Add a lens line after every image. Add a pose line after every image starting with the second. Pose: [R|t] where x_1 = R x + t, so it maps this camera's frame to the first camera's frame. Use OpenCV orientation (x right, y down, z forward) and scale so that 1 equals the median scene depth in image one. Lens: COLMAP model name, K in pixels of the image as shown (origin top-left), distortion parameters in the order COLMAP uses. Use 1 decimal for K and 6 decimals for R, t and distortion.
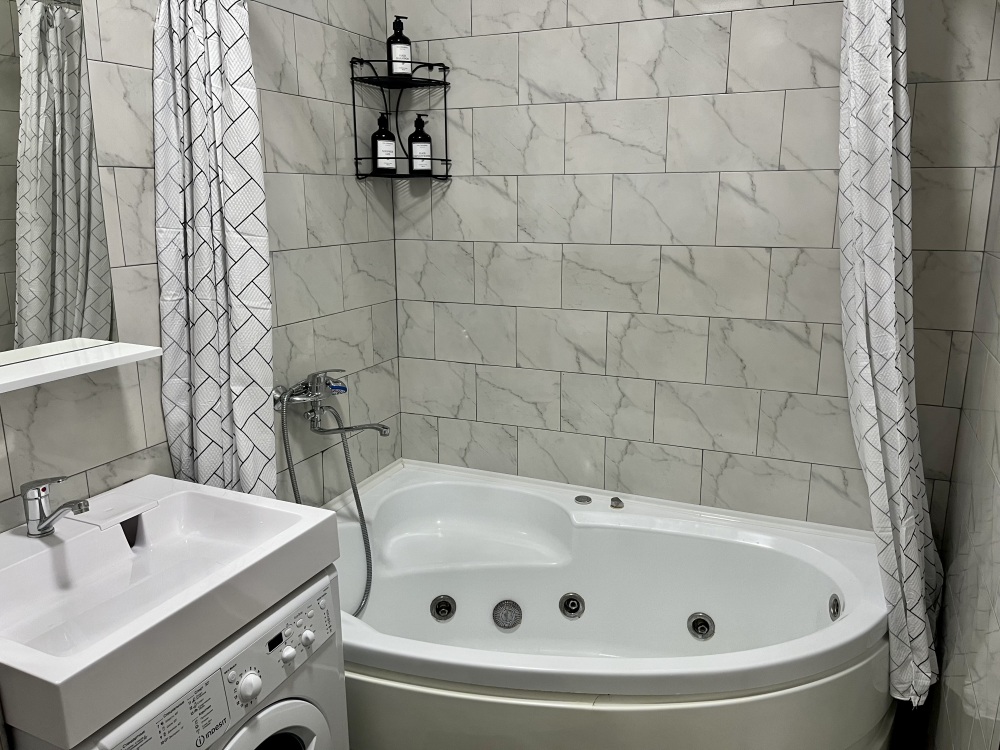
lens RADIAL K [[758.9, 0, 505.2], [0, 758.9, 374.5], [0, 0, 1]] dist [0.097936, -0.130120]
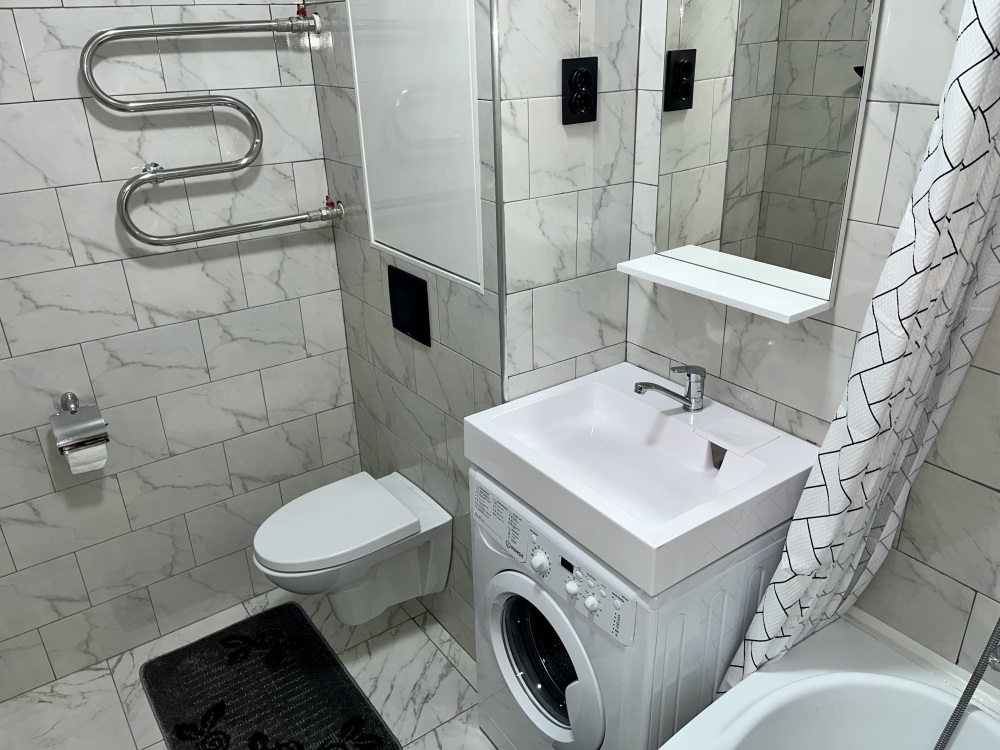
lens RADIAL K [[758.9, 0, 505.2], [0, 758.9, 374.5], [0, 0, 1]] dist [0.097936, -0.130120]
pose [[-0.509924, 0.368763, -0.777169, 0.470531], [-0.171655, 0.841664, 0.511993, -0.405099], [0.842919, 0.394482, -0.365884, 1.154172]]
